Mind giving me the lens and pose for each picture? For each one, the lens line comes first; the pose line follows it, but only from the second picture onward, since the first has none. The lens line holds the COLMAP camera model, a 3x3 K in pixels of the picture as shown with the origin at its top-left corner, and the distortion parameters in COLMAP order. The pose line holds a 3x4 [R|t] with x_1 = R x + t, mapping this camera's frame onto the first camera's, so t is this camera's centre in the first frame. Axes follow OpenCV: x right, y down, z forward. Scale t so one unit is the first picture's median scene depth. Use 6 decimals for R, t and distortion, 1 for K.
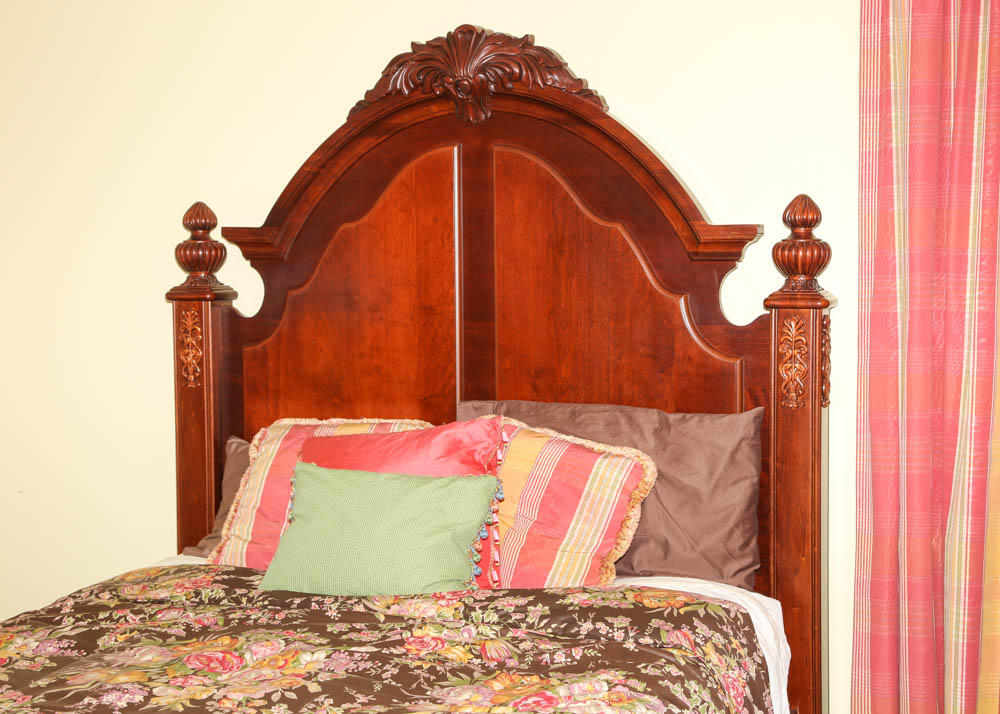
lens RADIAL K [[1667.2, 0, 506.4], [0, 1667.2, 355.5], [0, 0, 1]] dist [0.184938, 0.027956]
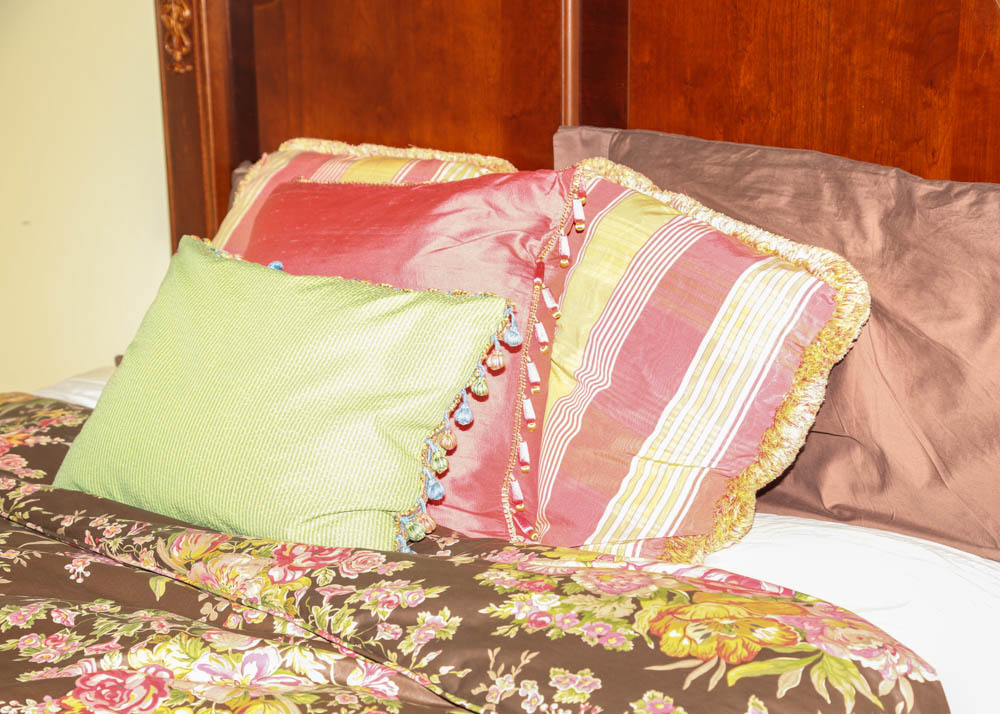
lens RADIAL K [[1976.8, 0, 500.0], [0, 1976.8, 357.0], [0, 0, 1]] dist [0.275445, 0.012767]
pose [[0.931372, 0.087054, -0.353507, 0.190436], [-0.020509, 0.981995, 0.187789, -0.018594], [0.363490, -0.167652, 0.916388, 0.451204]]
